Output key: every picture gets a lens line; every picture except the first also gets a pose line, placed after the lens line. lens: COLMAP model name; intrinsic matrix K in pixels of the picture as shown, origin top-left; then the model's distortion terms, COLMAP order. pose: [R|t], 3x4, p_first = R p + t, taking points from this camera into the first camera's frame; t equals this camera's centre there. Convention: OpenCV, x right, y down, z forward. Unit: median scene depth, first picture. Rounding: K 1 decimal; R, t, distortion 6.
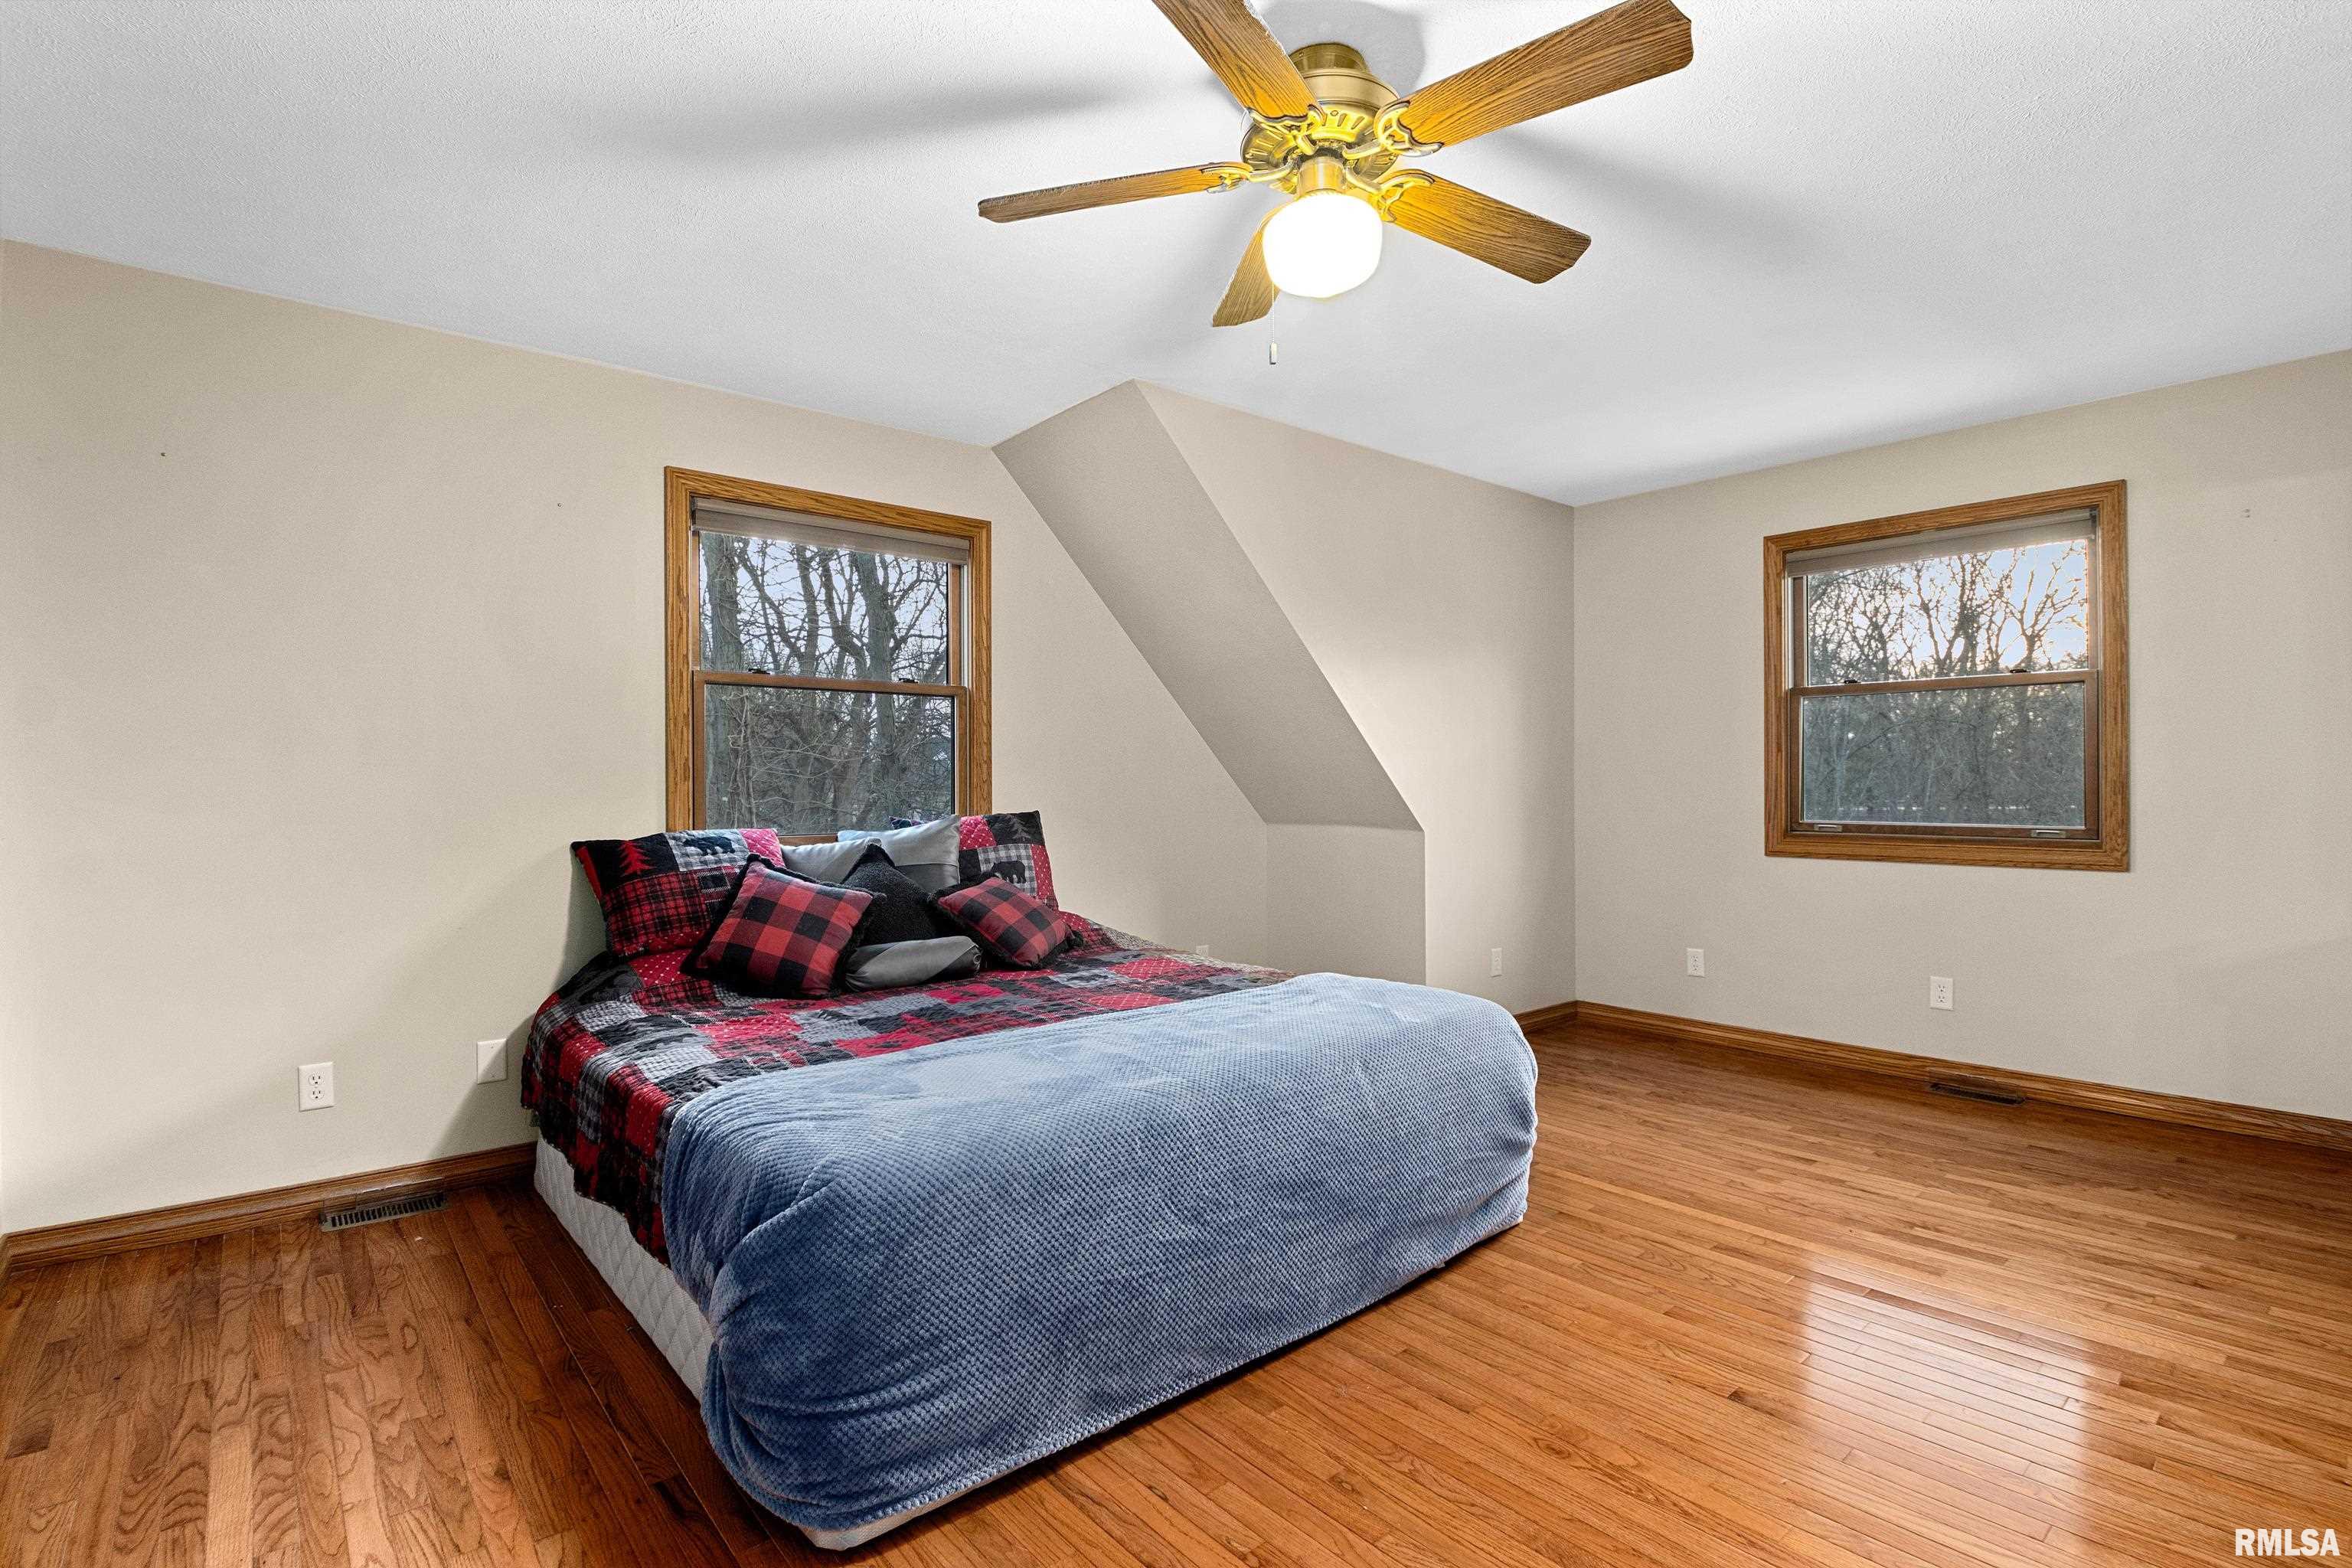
lens RADIAL K [[1096.3, 0, 1165.0], [0, 1096.3, 777.9], [0, 0, 1]] dist [0.004813, -0.015360]
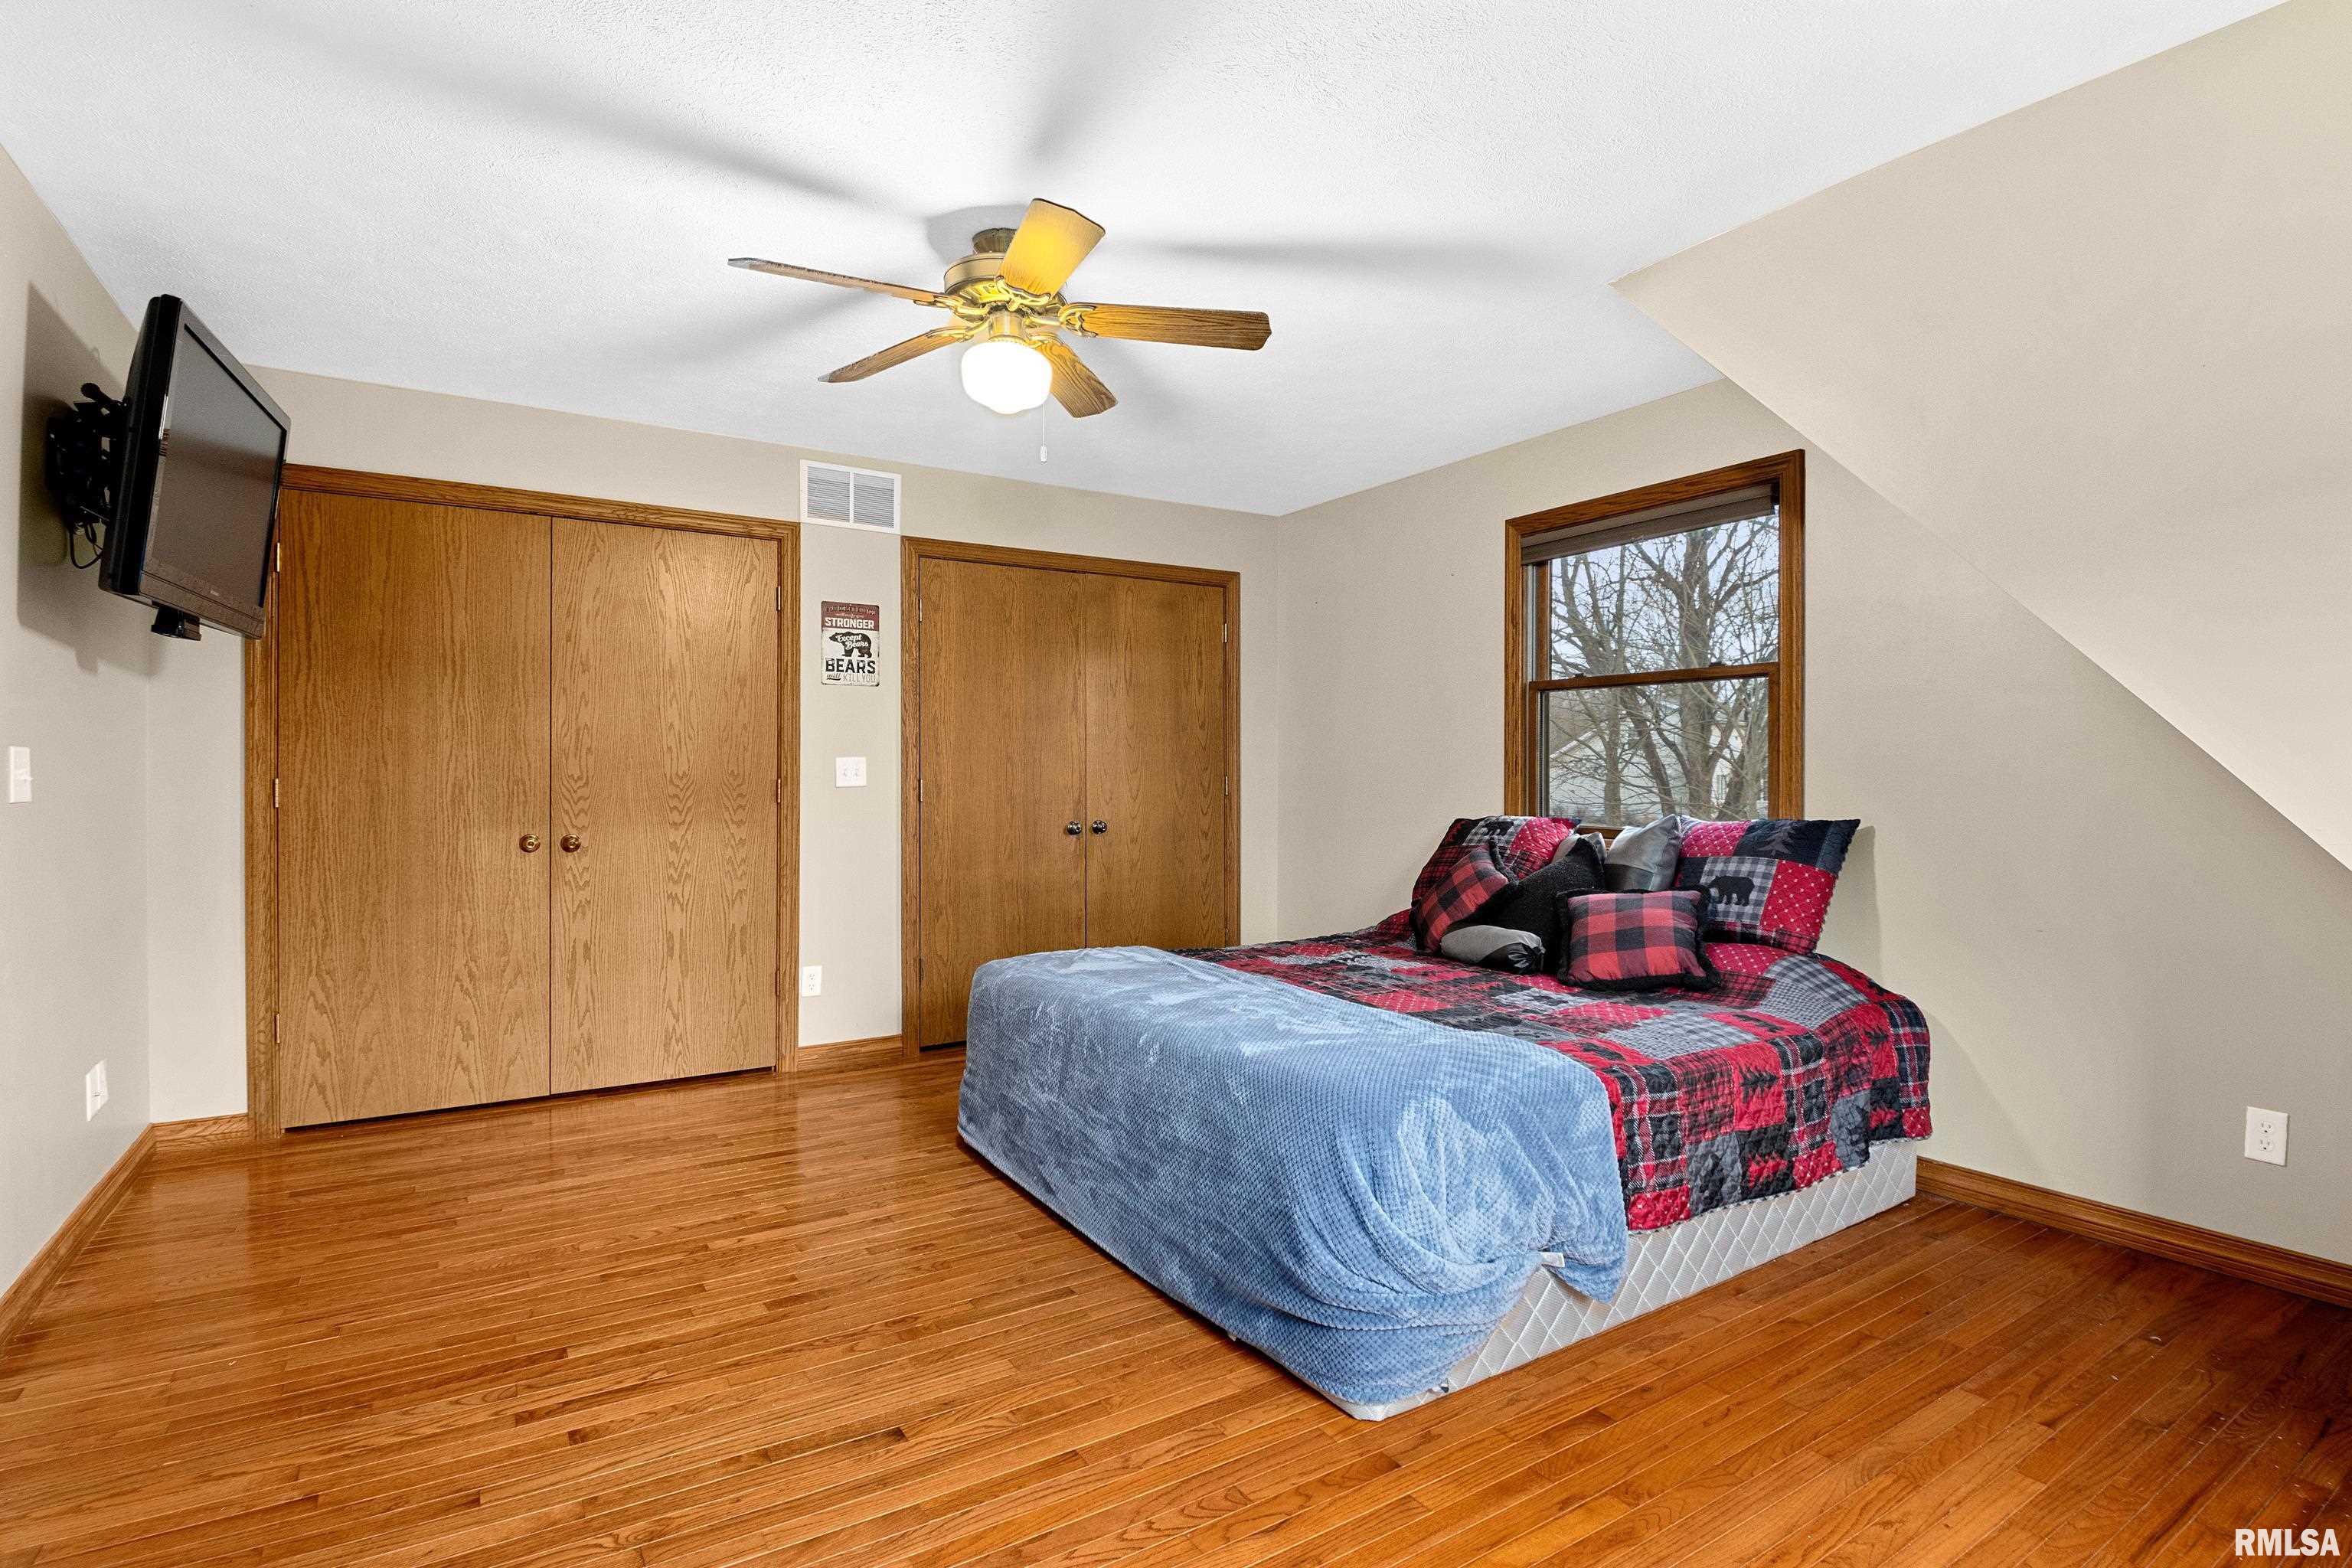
lens RADIAL K [[1096.3, 0, 1160.9], [0, 1096.3, 776.1], [0, 0, 1]] dist [0.004813, -0.015360]
pose [[-0.123006, 0.011148, -0.992343, 0.802375], [-0.003529, 0.999926, 0.011670, -0.007659], [0.992400, 0.004937, -0.122957, 0.752380]]
